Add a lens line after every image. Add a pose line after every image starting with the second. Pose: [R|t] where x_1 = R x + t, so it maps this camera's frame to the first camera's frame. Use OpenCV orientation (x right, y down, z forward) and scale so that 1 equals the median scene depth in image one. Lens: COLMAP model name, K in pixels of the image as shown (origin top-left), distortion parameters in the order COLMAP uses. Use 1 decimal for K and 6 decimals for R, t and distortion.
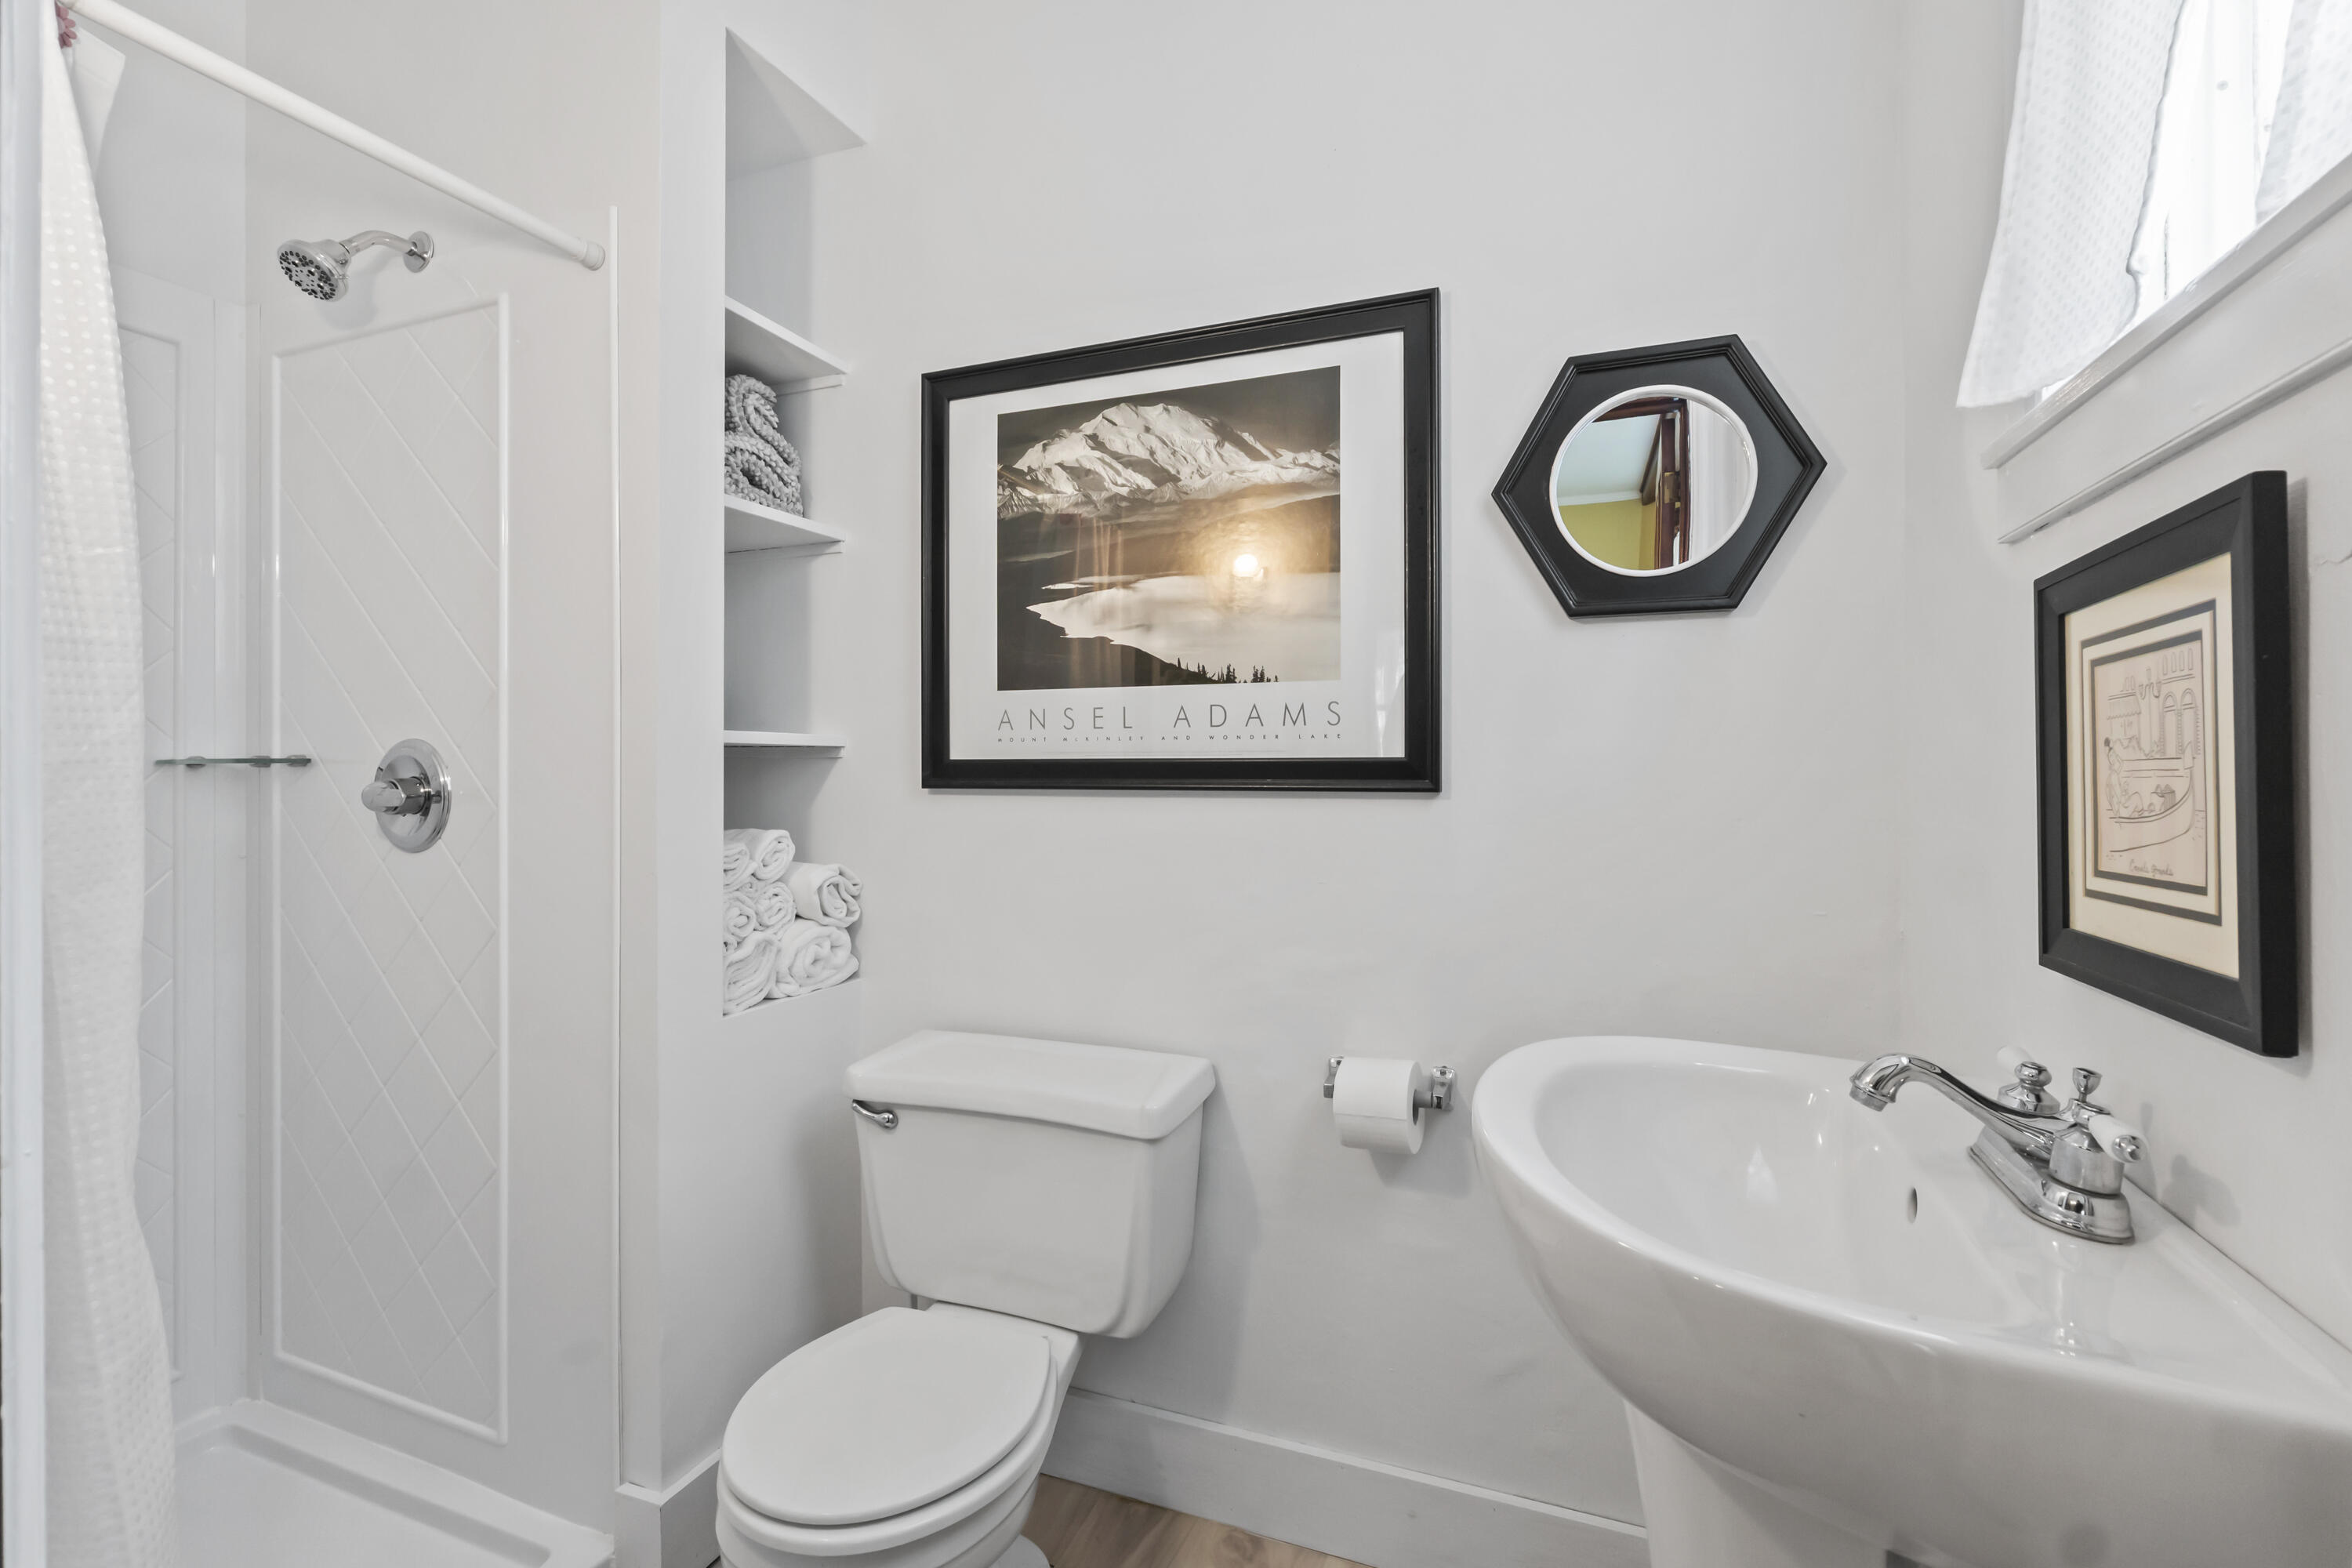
lens RADIAL K [[1053.0, 0, 1178.6], [0, 1053.0, 774.0], [0, 0, 1]] dist [0.002370, 0.000088]
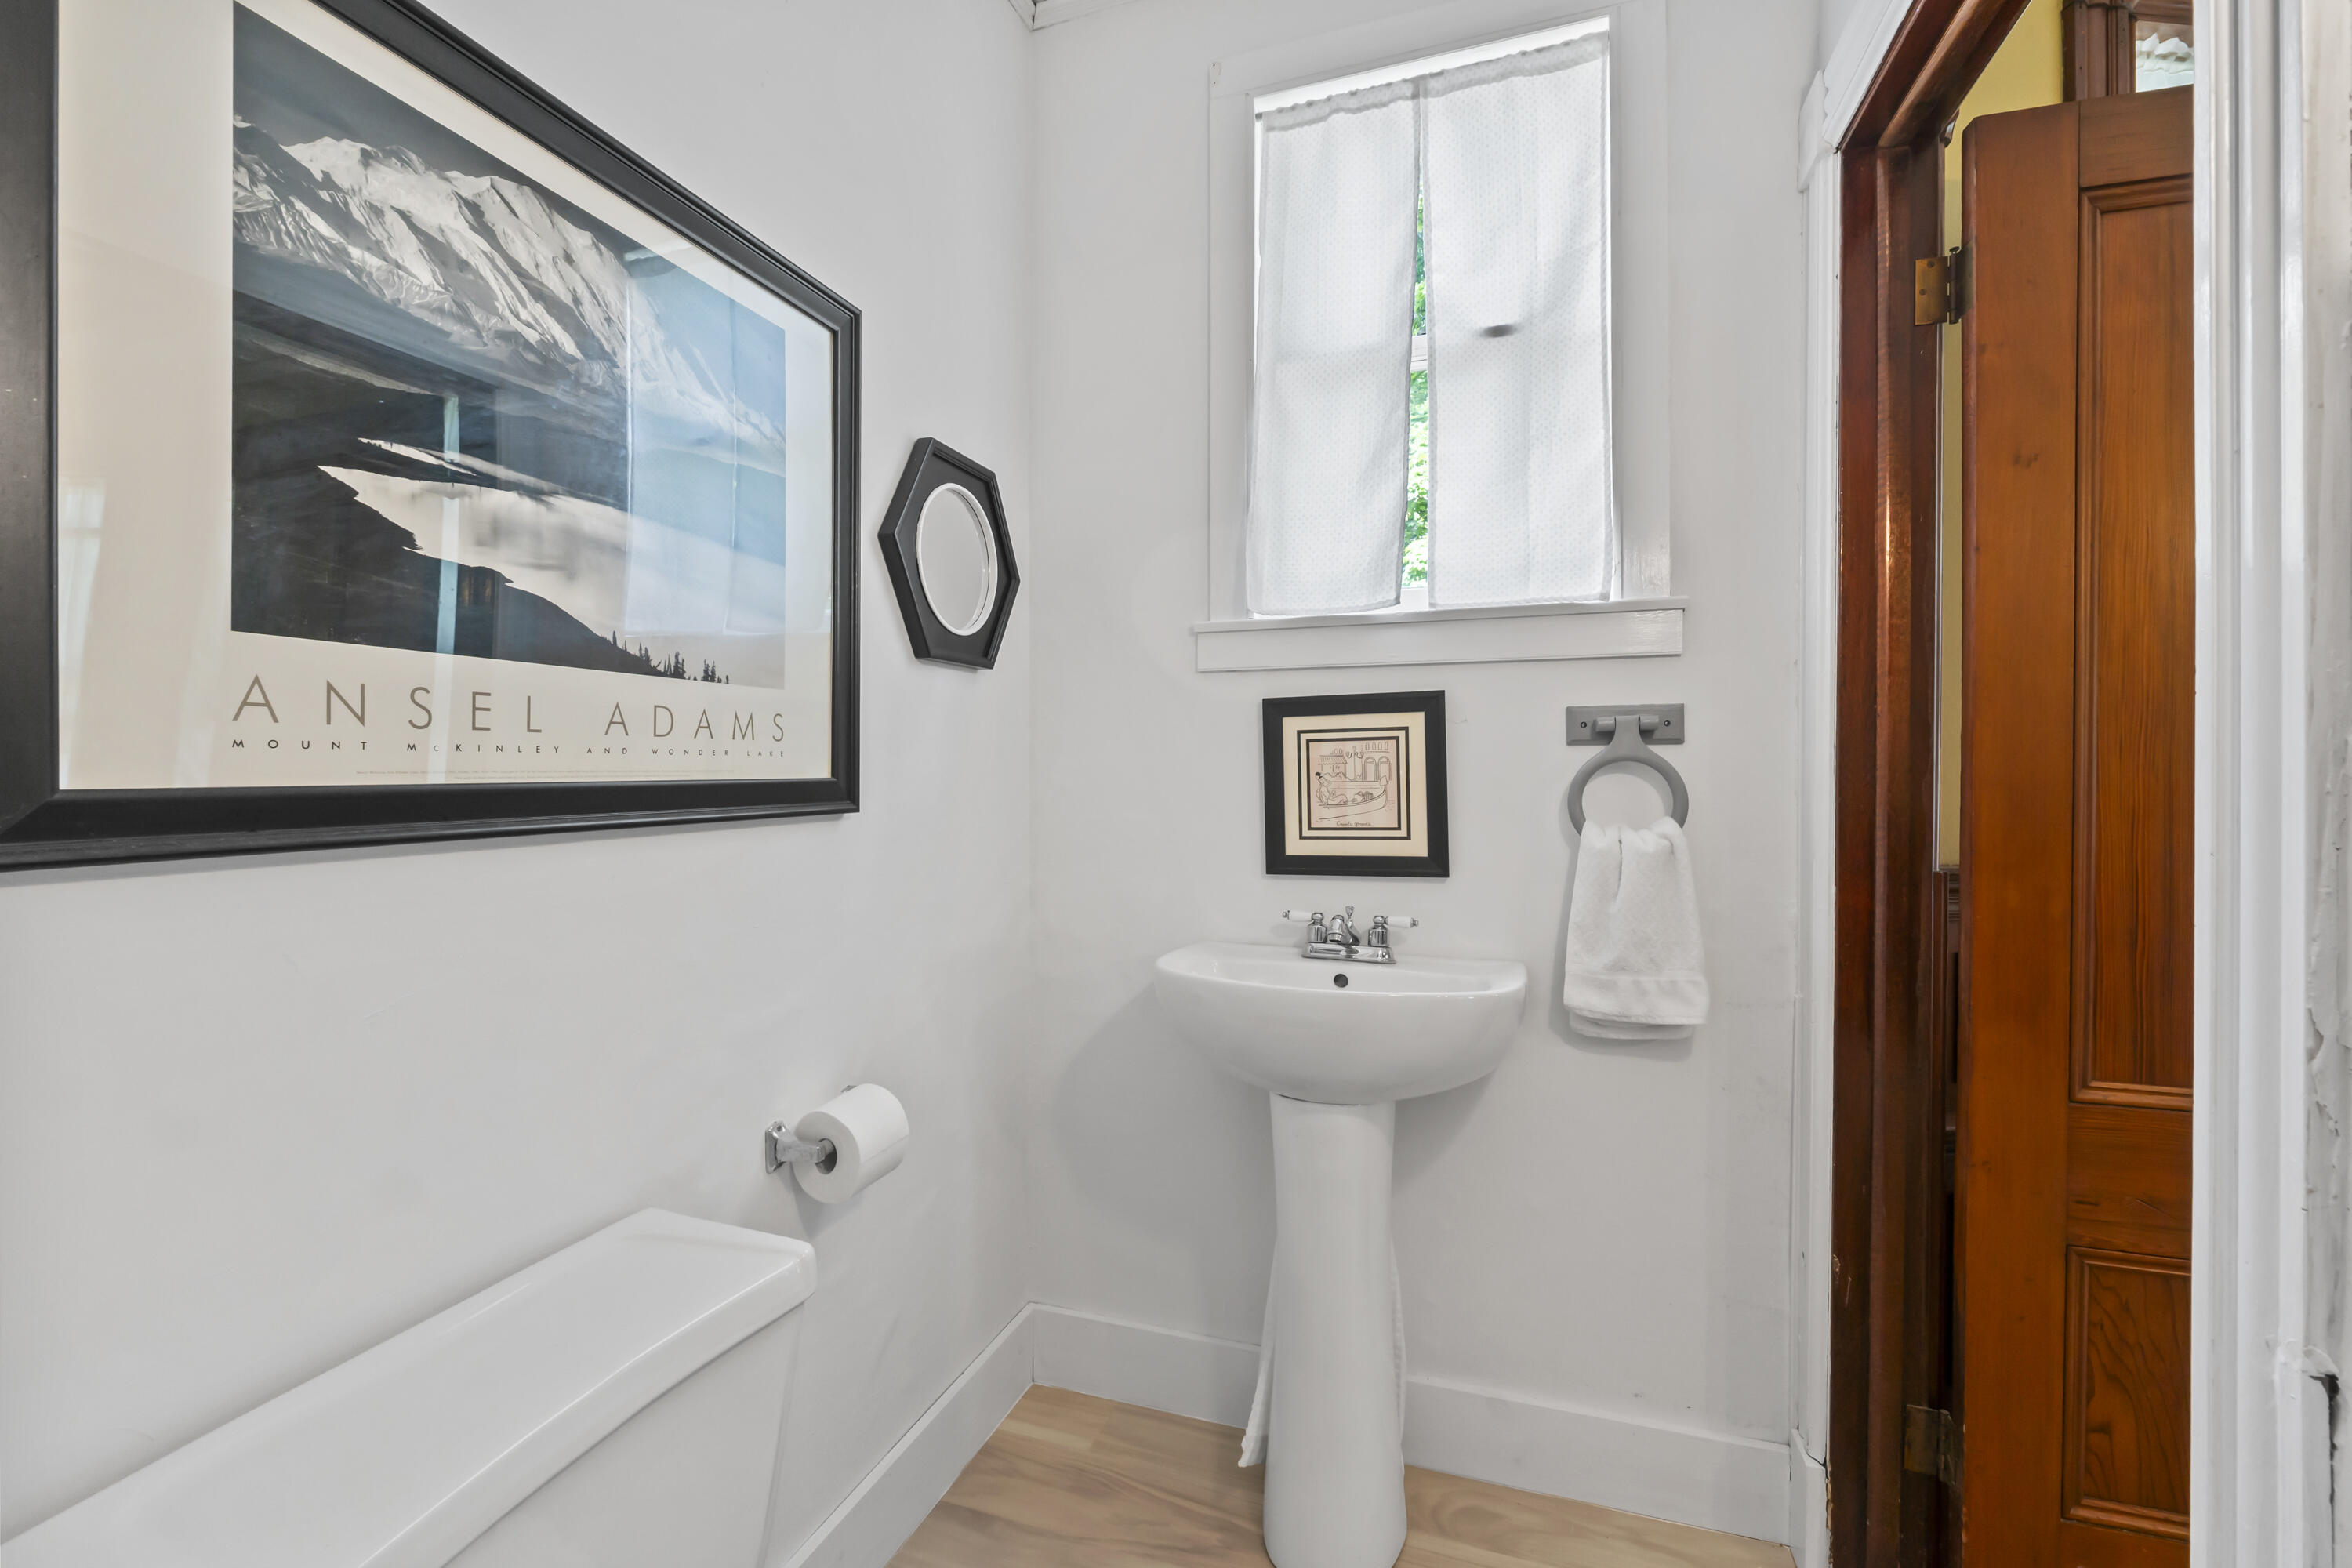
lens RADIAL K [[1013.0, 0, 1175.8], [0, 1013.0, 773.4], [0, 0, 1]] dist [-0.003243, -0.000409]
pose [[-0.061390, -0.004409, 0.998104, -0.656085], [0.006203, 0.999969, 0.004798, -0.020696], [-0.998095, 0.006486, -0.061360, 0.678978]]
